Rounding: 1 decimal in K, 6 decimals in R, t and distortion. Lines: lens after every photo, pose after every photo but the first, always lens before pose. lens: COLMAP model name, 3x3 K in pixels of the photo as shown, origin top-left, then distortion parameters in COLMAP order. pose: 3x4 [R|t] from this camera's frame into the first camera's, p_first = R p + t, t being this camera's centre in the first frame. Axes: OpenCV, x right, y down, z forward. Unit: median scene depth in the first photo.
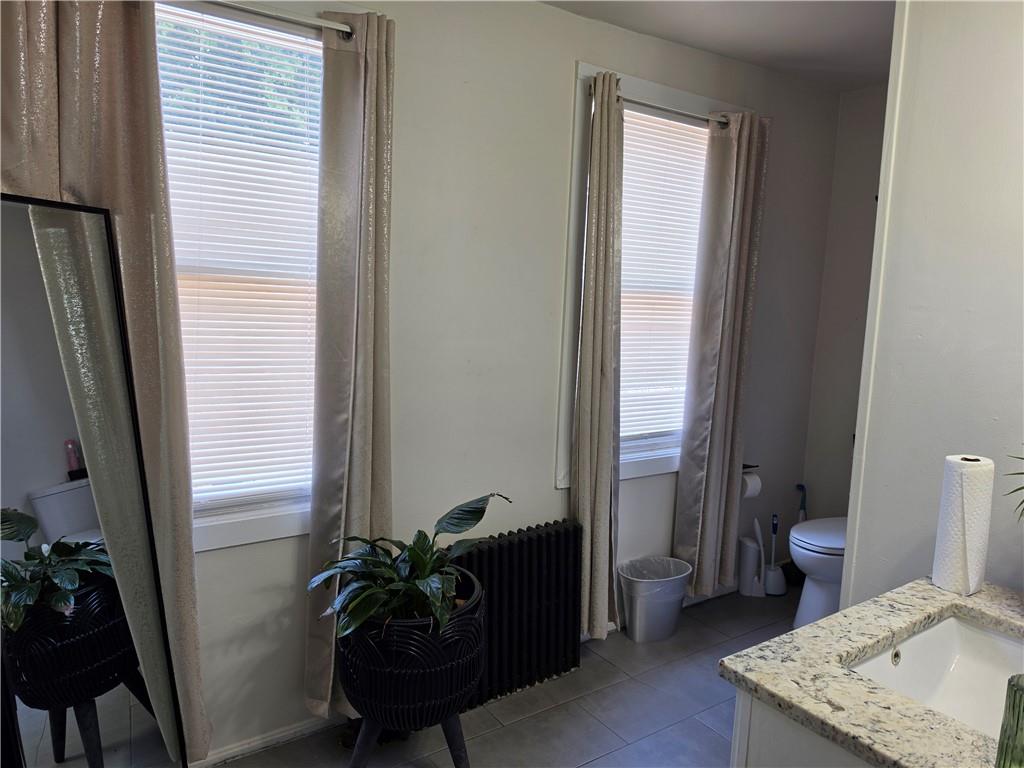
lens RADIAL K [[713.8, 0, 517.0], [0, 713.8, 386.9], [0, 0, 1]] dist [0.089873, -0.131936]
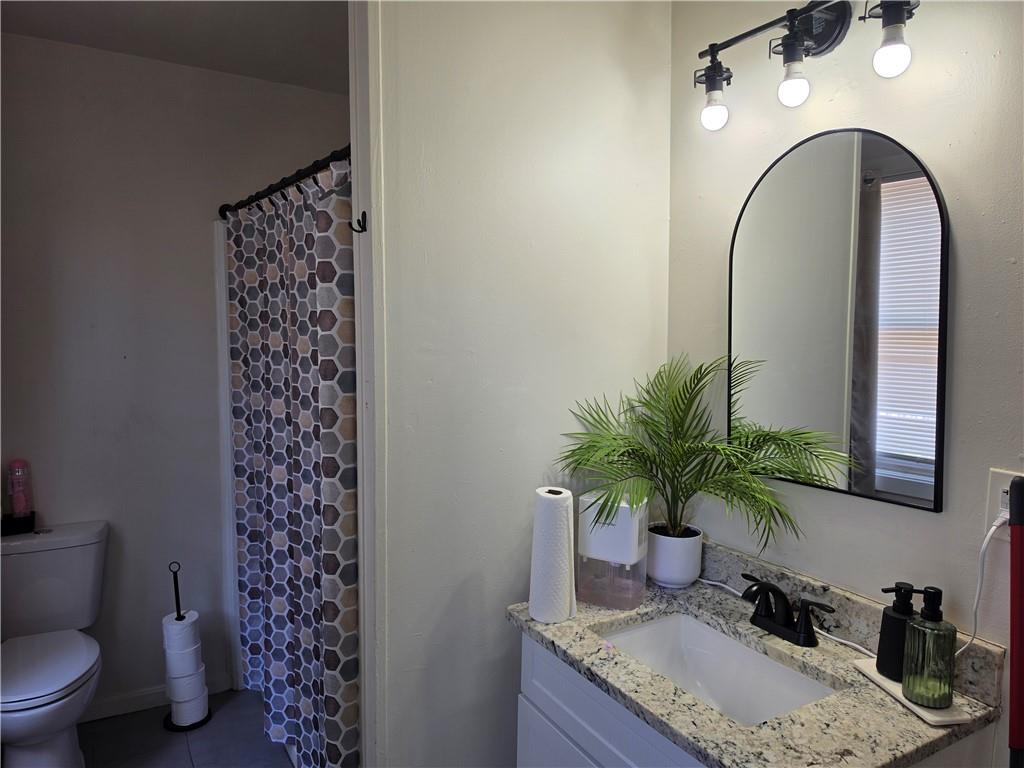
lens RADIAL K [[713.8, 0, 517.0], [0, 713.8, 386.9], [0, 0, 1]] dist [0.089873, -0.131936]
pose [[0.079488, -0.120640, 0.989509, -0.482396], [0.131596, 0.985232, 0.109548, -0.212400], [-0.988111, 0.121508, 0.094190, 1.154141]]
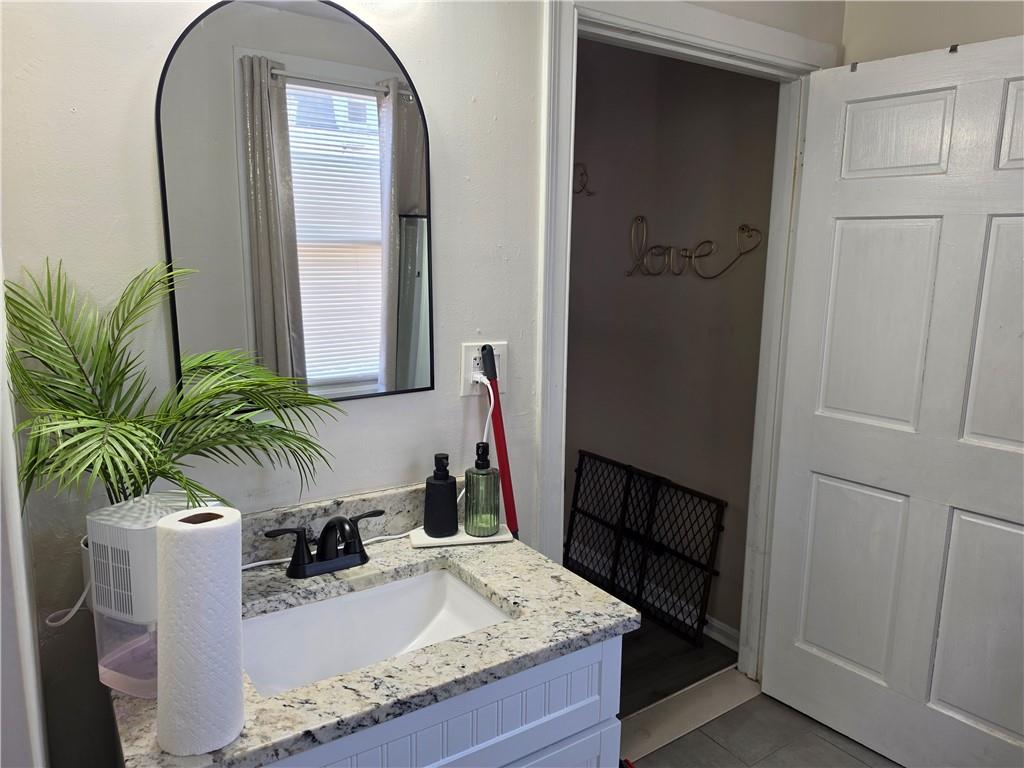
lens RADIAL K [[713.8, 0, 517.0], [0, 713.8, 386.9], [0, 0, 1]] dist [0.089873, -0.131936]
pose [[-0.998211, -0.059790, -0.000424, 0.470092], [-0.056840, 0.946697, 0.317070, -0.241539], [-0.018556, 0.316527, -0.948402, 1.855711]]
